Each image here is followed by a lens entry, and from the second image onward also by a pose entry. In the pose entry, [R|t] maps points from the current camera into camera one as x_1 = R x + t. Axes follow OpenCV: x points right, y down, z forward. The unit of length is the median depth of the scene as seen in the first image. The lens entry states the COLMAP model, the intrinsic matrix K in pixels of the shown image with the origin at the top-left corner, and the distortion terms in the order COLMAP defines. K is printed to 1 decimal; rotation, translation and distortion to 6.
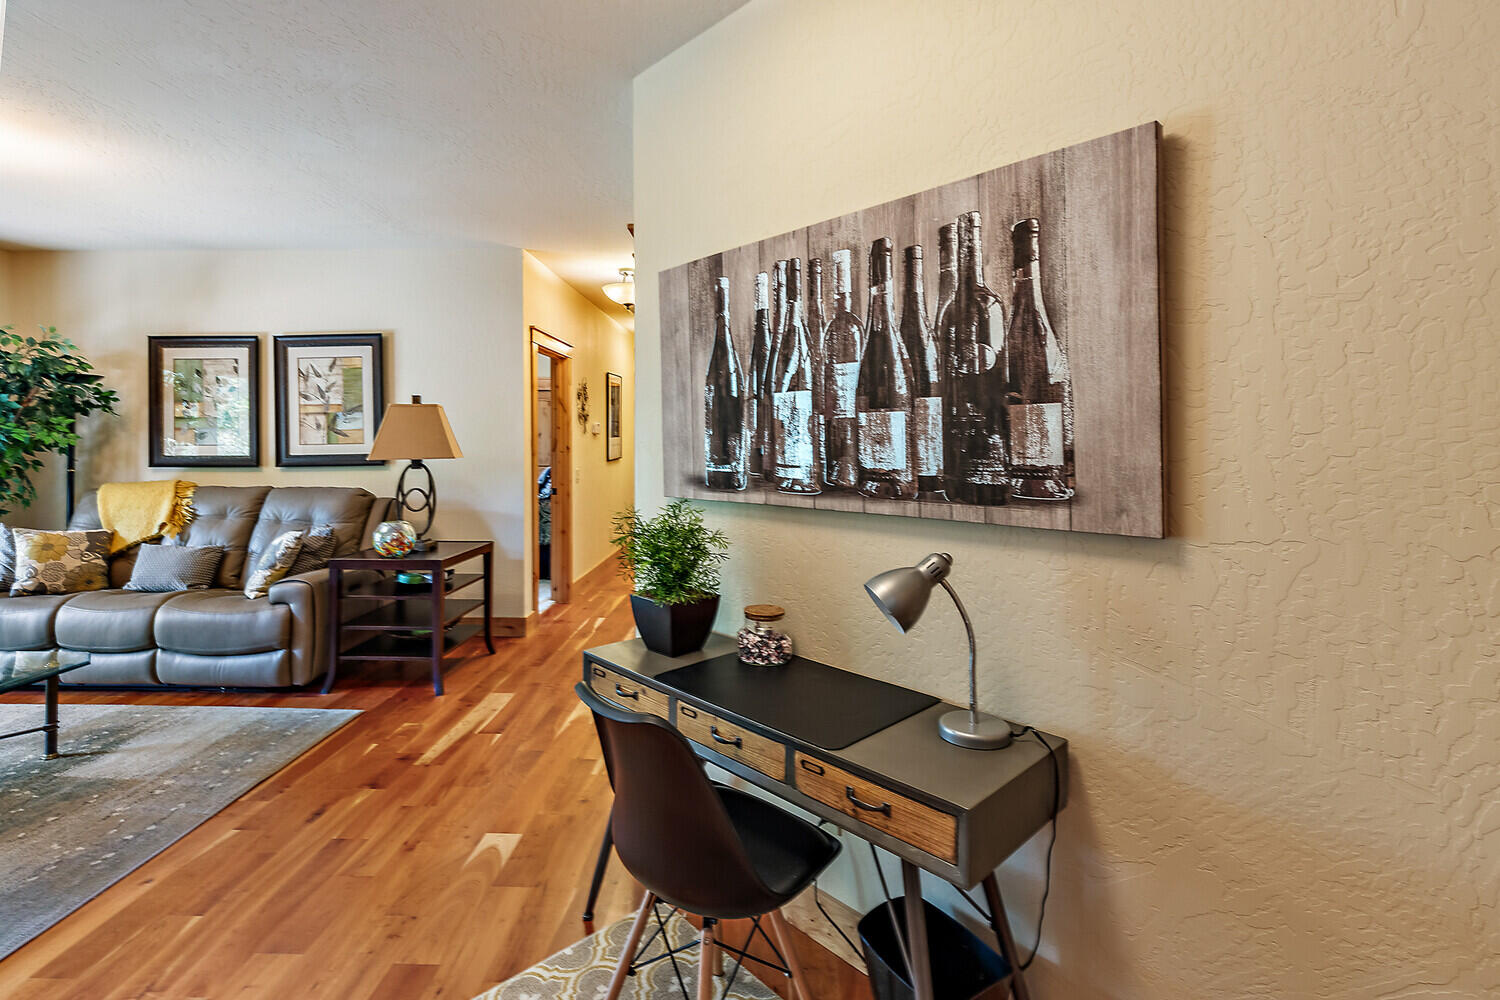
lens RADIAL K [[678.3, 0, 740.6], [0, 678.3, 436.0], [0, 0, 1]] dist [0.013034, -0.003692]
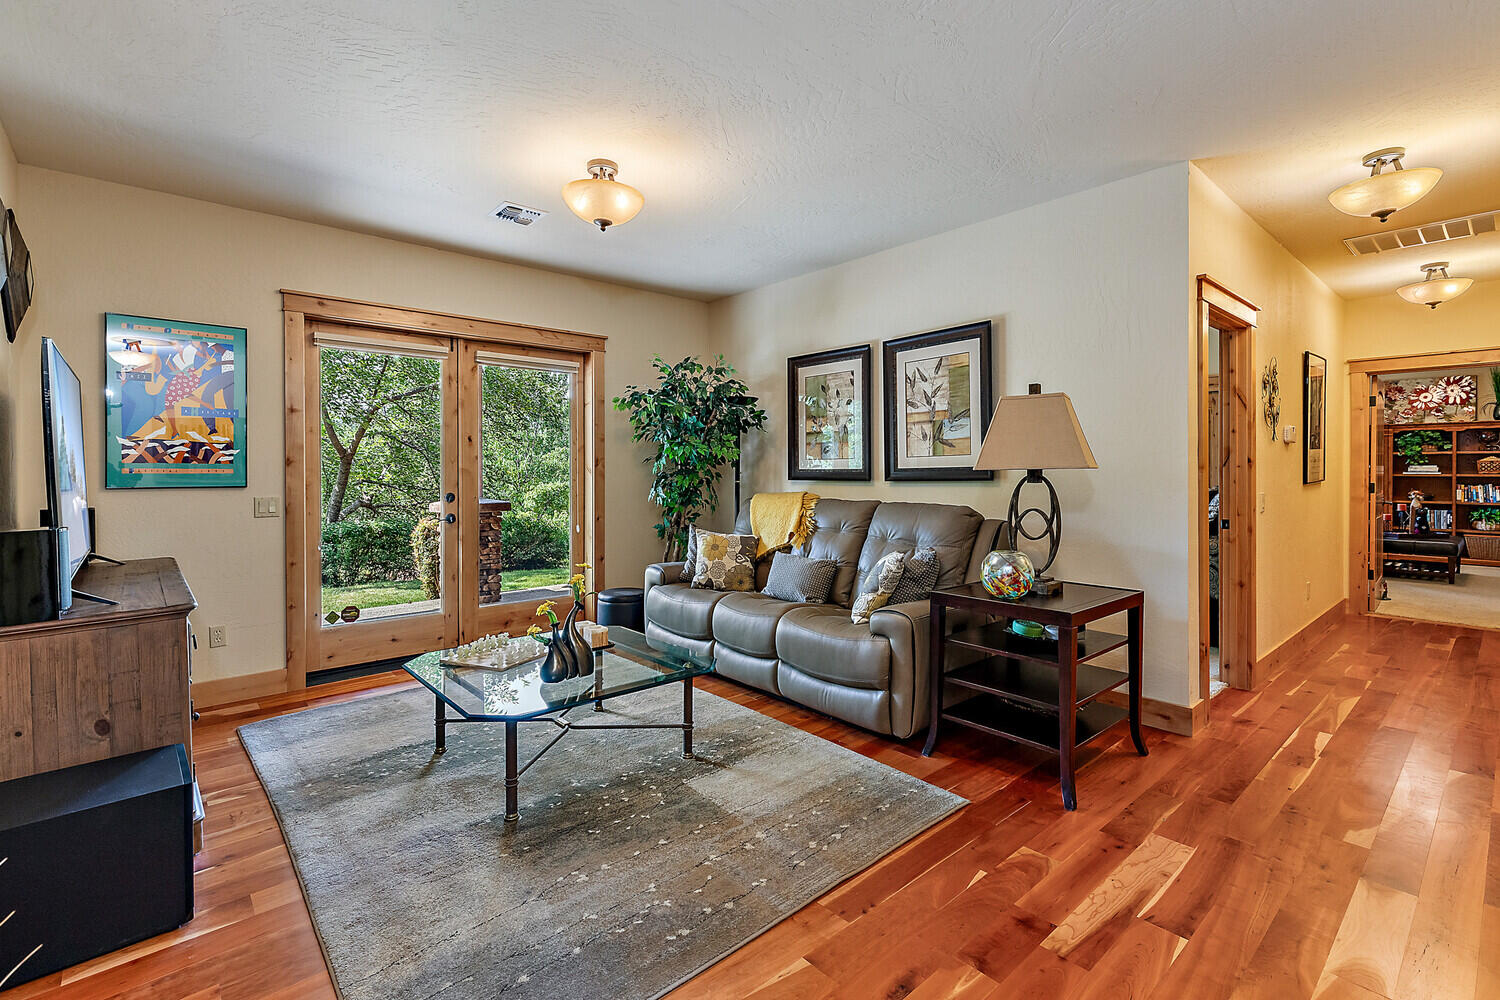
lens RADIAL K [[678.3, 0, 750.1], [0, 678.3, 484.4], [0, 0, 1]] dist [0.013034, -0.003692]
pose [[0.678317, 0.012987, -0.734655, -0.142064], [0.009442, 0.999607, 0.026389, 0.027713], [0.734709, -0.024837, 0.677928, 0.269123]]
